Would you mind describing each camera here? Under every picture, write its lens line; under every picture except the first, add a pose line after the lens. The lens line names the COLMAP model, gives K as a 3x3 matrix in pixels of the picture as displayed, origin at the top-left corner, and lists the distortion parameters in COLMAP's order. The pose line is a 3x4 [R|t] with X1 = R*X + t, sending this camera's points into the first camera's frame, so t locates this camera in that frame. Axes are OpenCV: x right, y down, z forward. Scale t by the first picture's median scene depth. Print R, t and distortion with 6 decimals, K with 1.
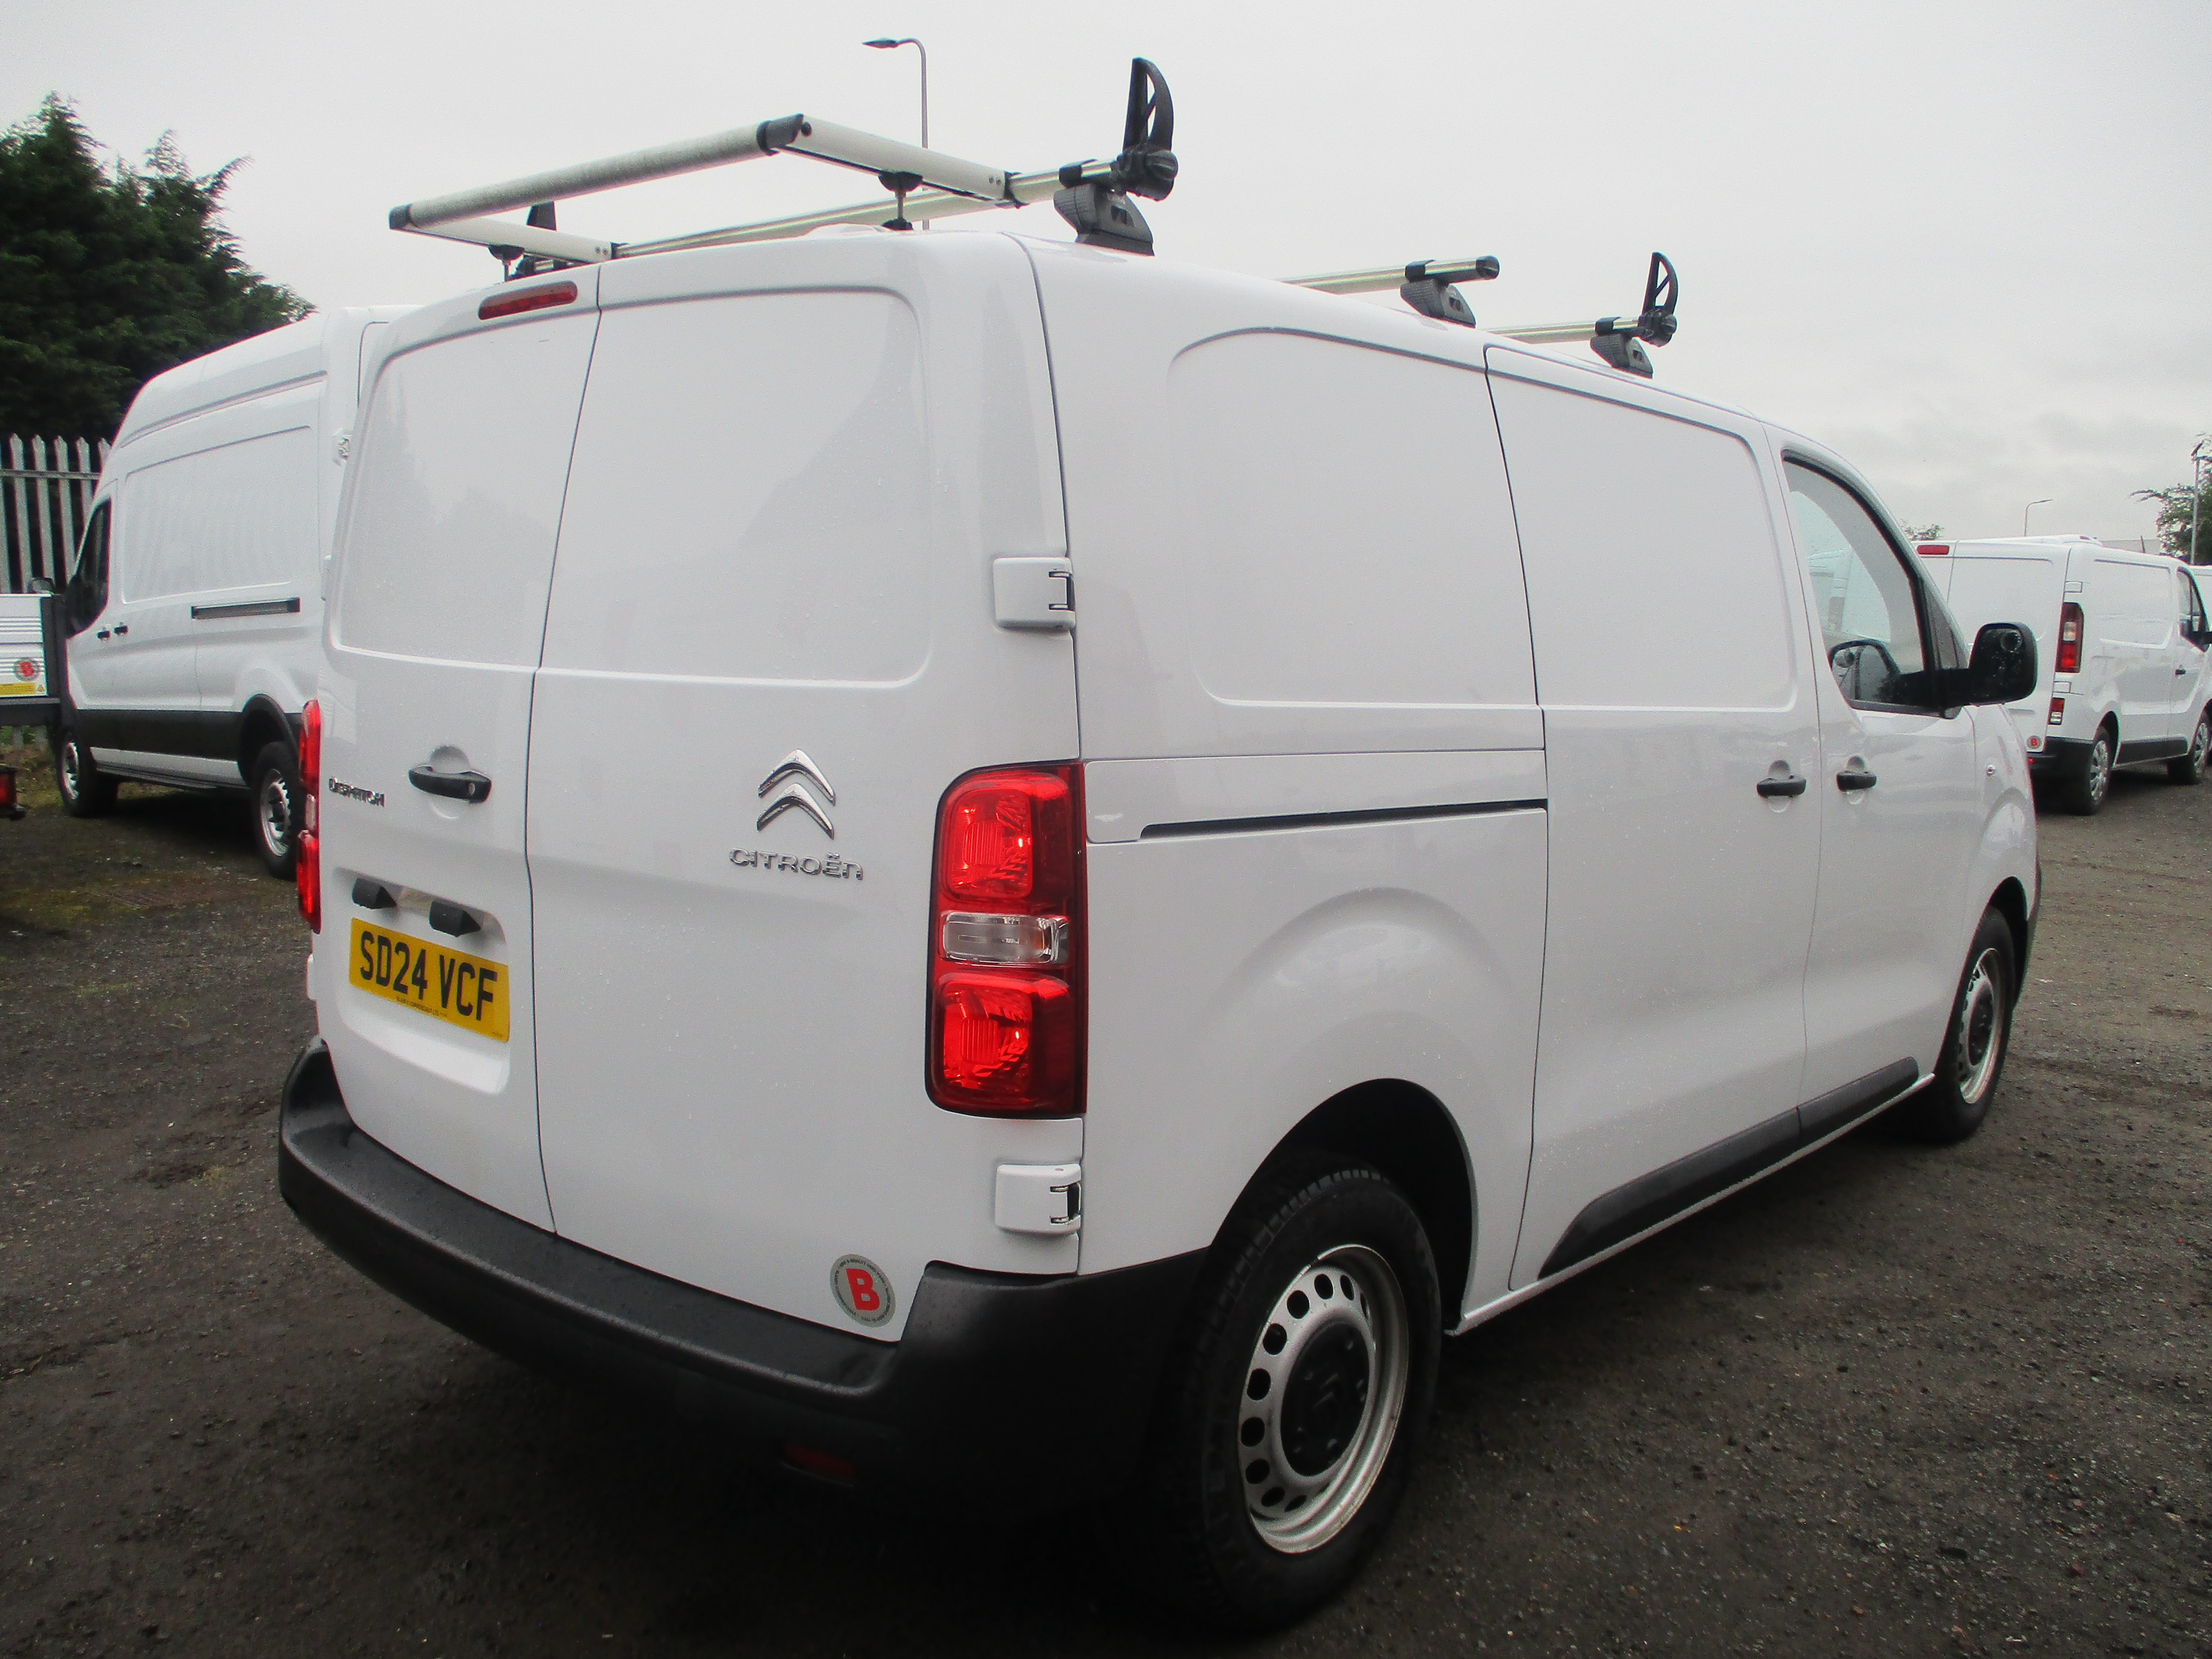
lens RADIAL K [[1865.5, 0, 1096.8], [0, 1865.5, 865.7], [0, 0, 1]] dist [-0.041576, 0.018952]
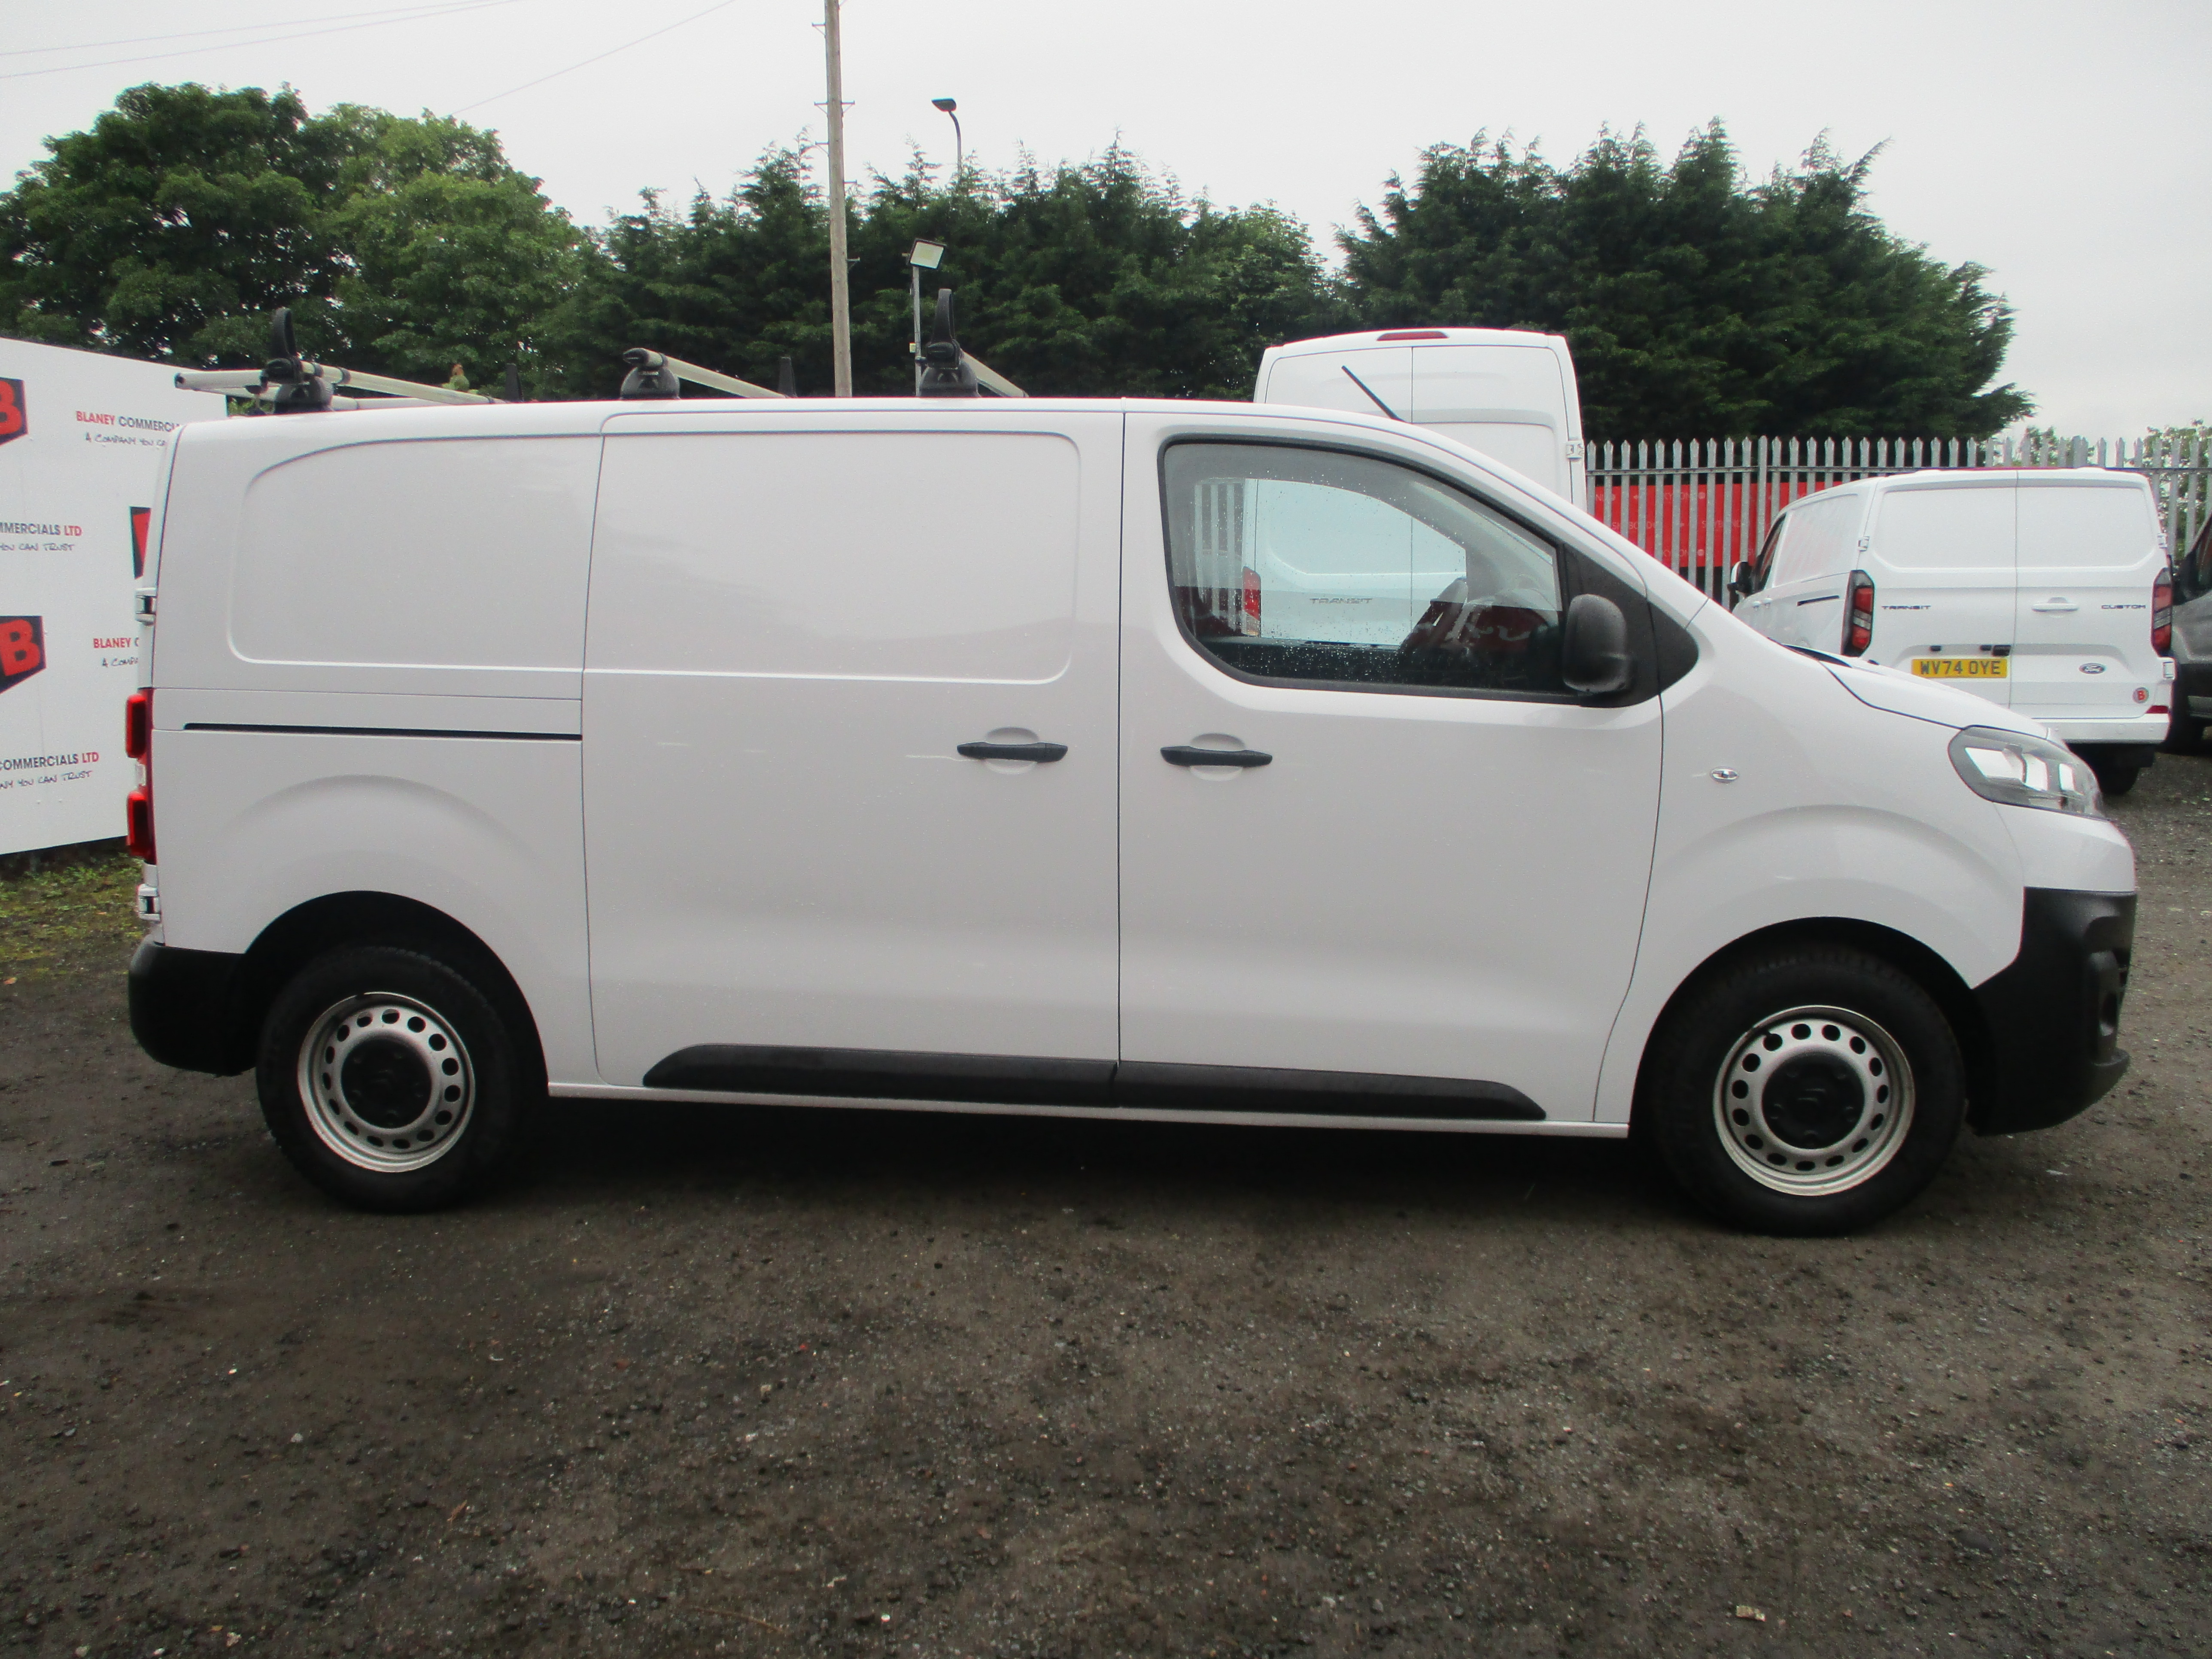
lens RADIAL K [[1865.5, 0, 1096.8], [0, 1865.5, 865.7], [0, 0, 1]] dist [-0.041576, 0.018952]
pose [[0.571888, 0.104743, -0.813617, 2.846630], [-0.089154, 0.993876, 0.065283, -0.110737], [0.815473, 0.035203, 0.577724, 0.869396]]
